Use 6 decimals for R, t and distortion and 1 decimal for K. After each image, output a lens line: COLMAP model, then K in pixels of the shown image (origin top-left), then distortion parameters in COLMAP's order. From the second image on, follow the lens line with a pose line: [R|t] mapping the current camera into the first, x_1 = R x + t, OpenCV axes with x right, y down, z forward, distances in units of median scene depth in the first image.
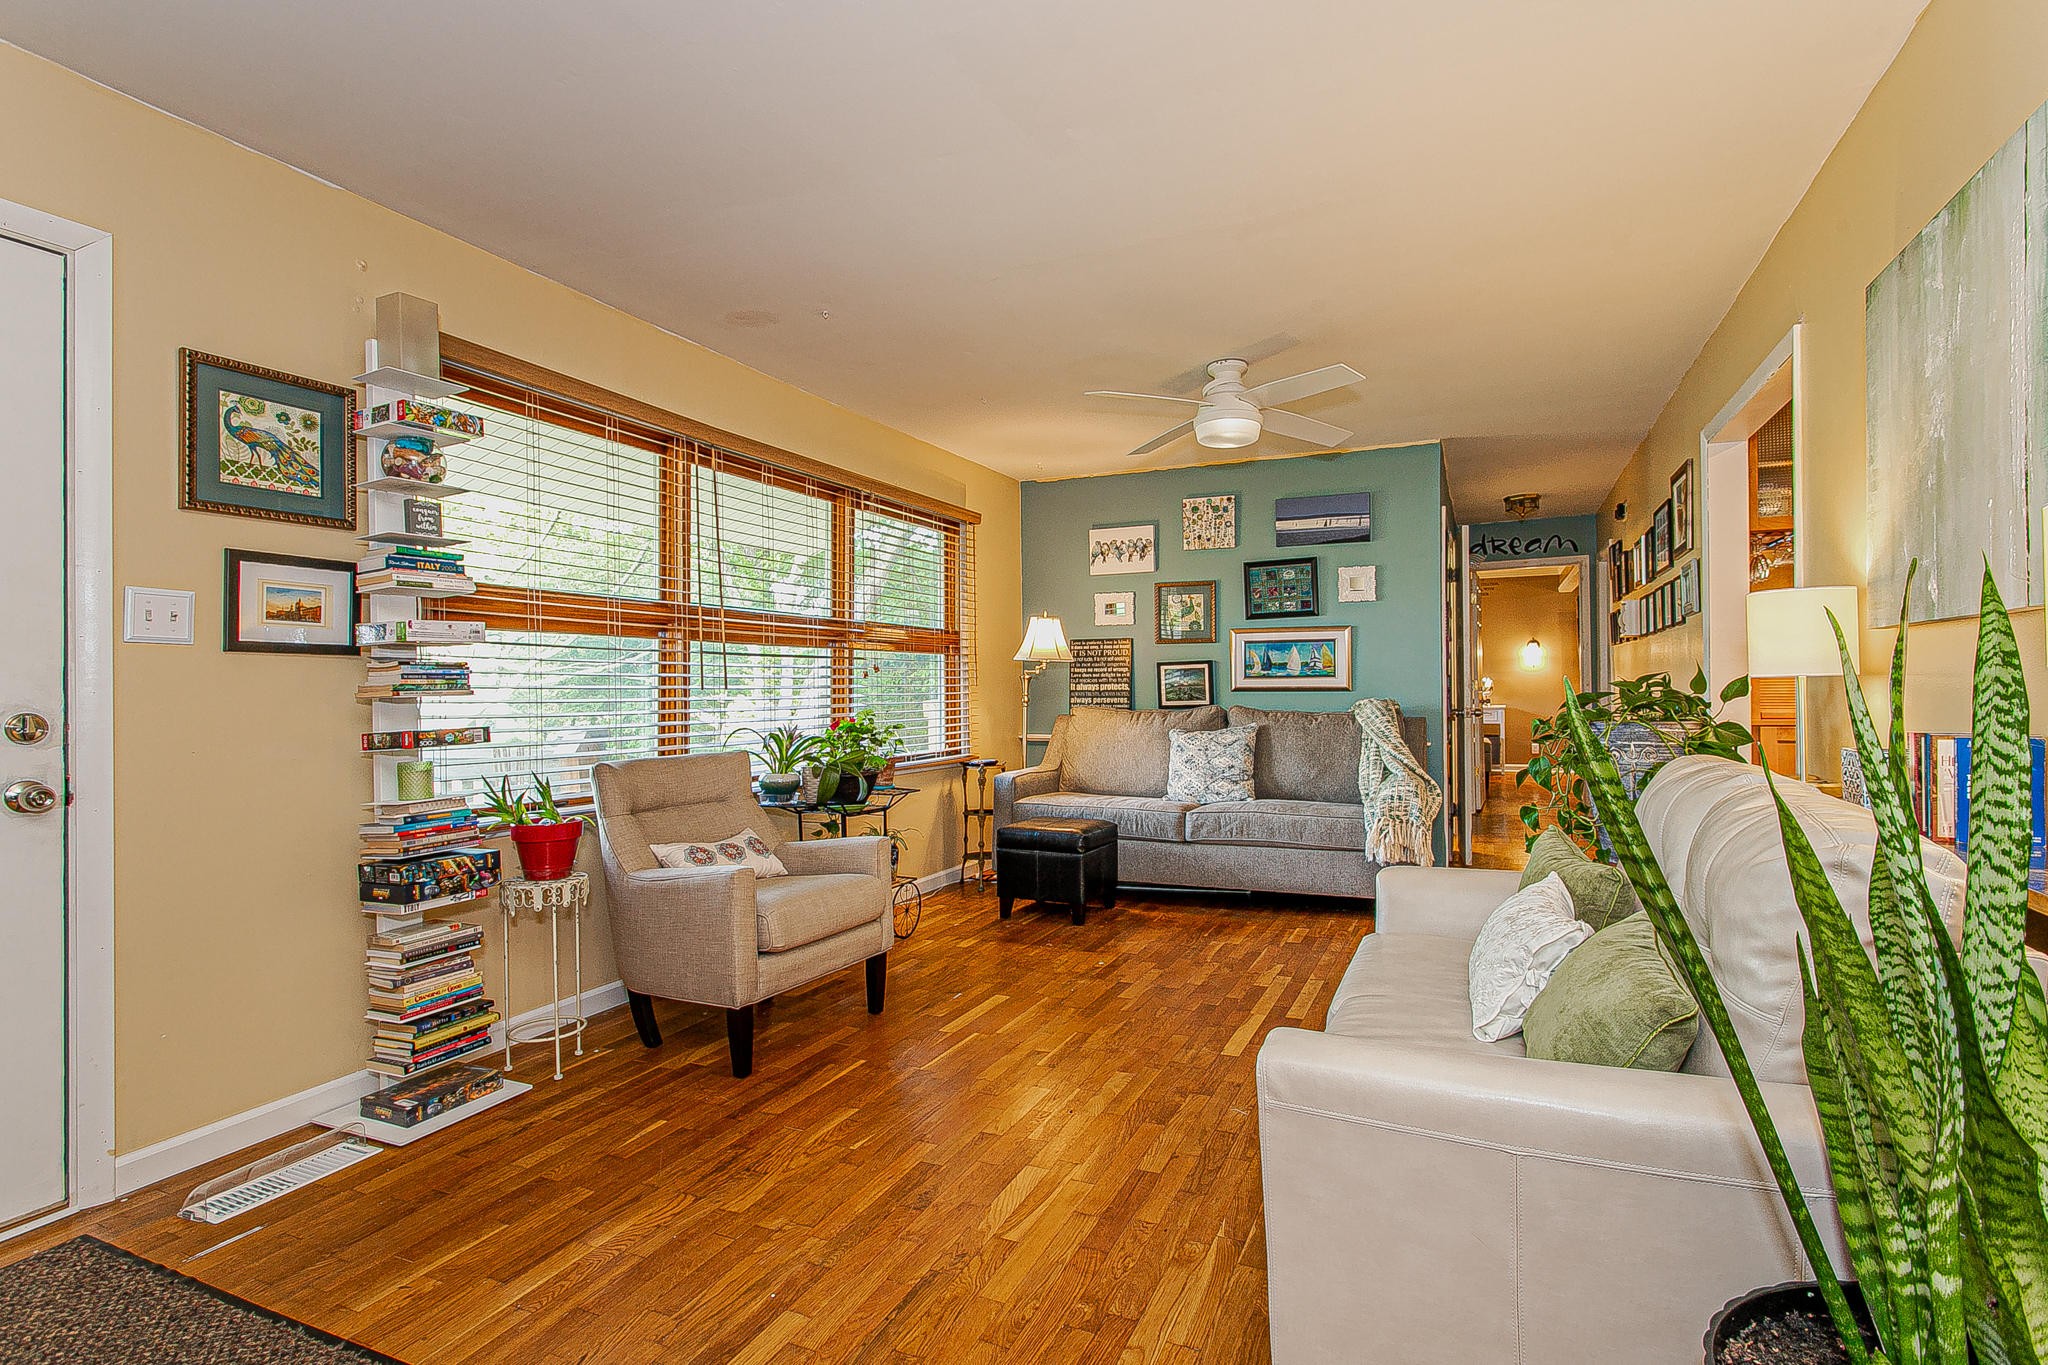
lens RADIAL K [[971.7, 0, 1020.8], [0, 971.7, 687.5], [0, 0, 1]] dist [-0.002286, -0.000178]
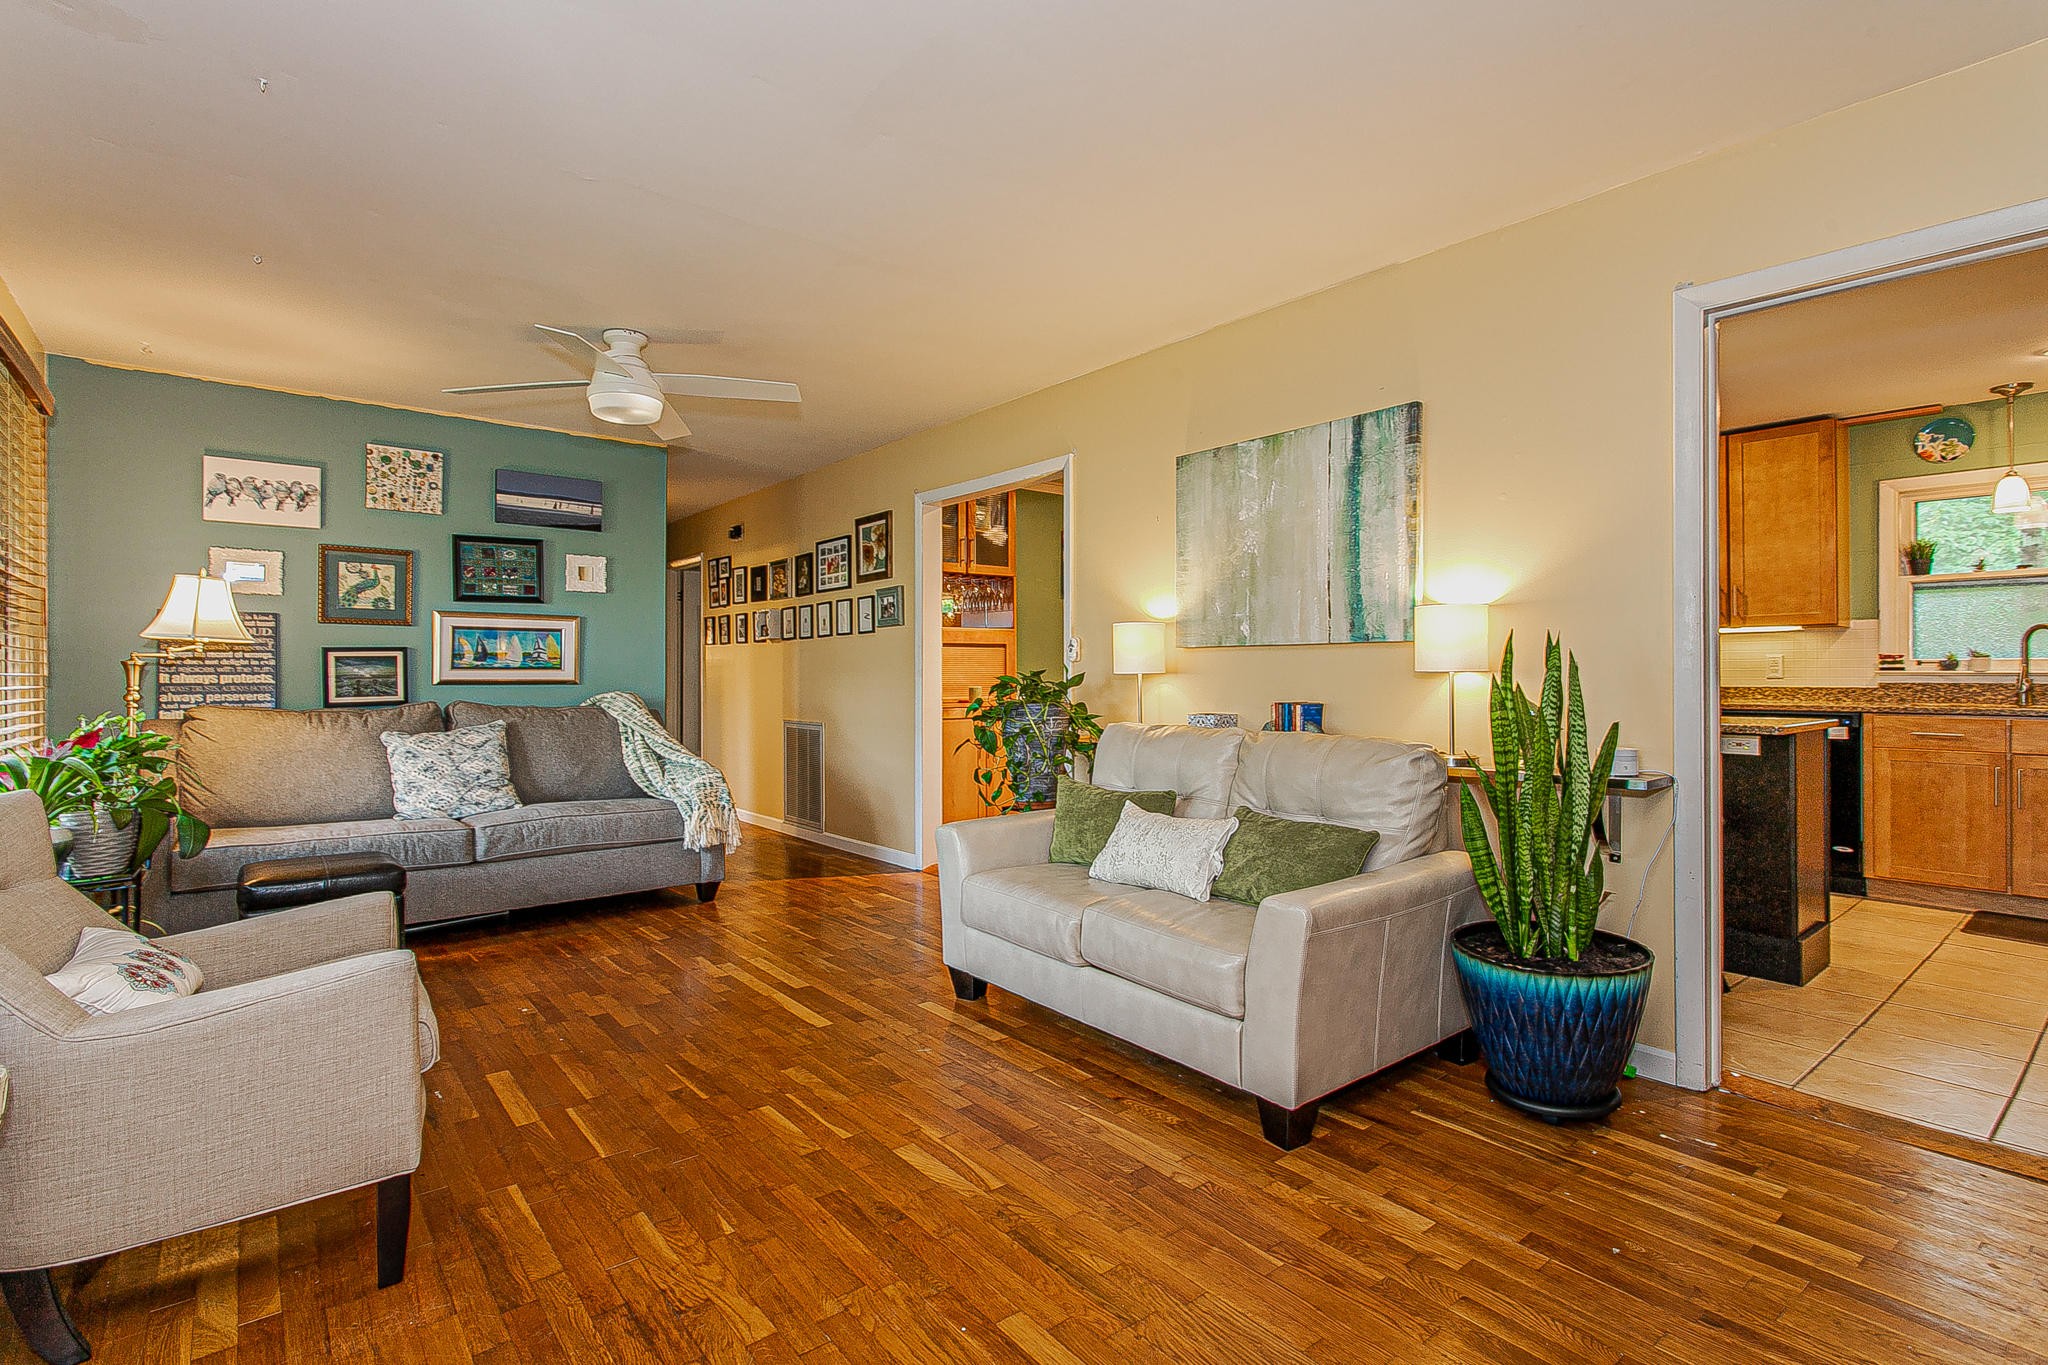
lens RADIAL K [[976.4, 0, 1047.6], [0, 976.4, 675.5], [0, 0, 1]] dist [0.002023, 0.001101]
pose [[0.450243, 0.008339, 0.892867, -0.312796], [-0.001660, 0.999962, -0.008502, 0.002359], [-0.892905, 0.002346, 0.450240, 0.149524]]
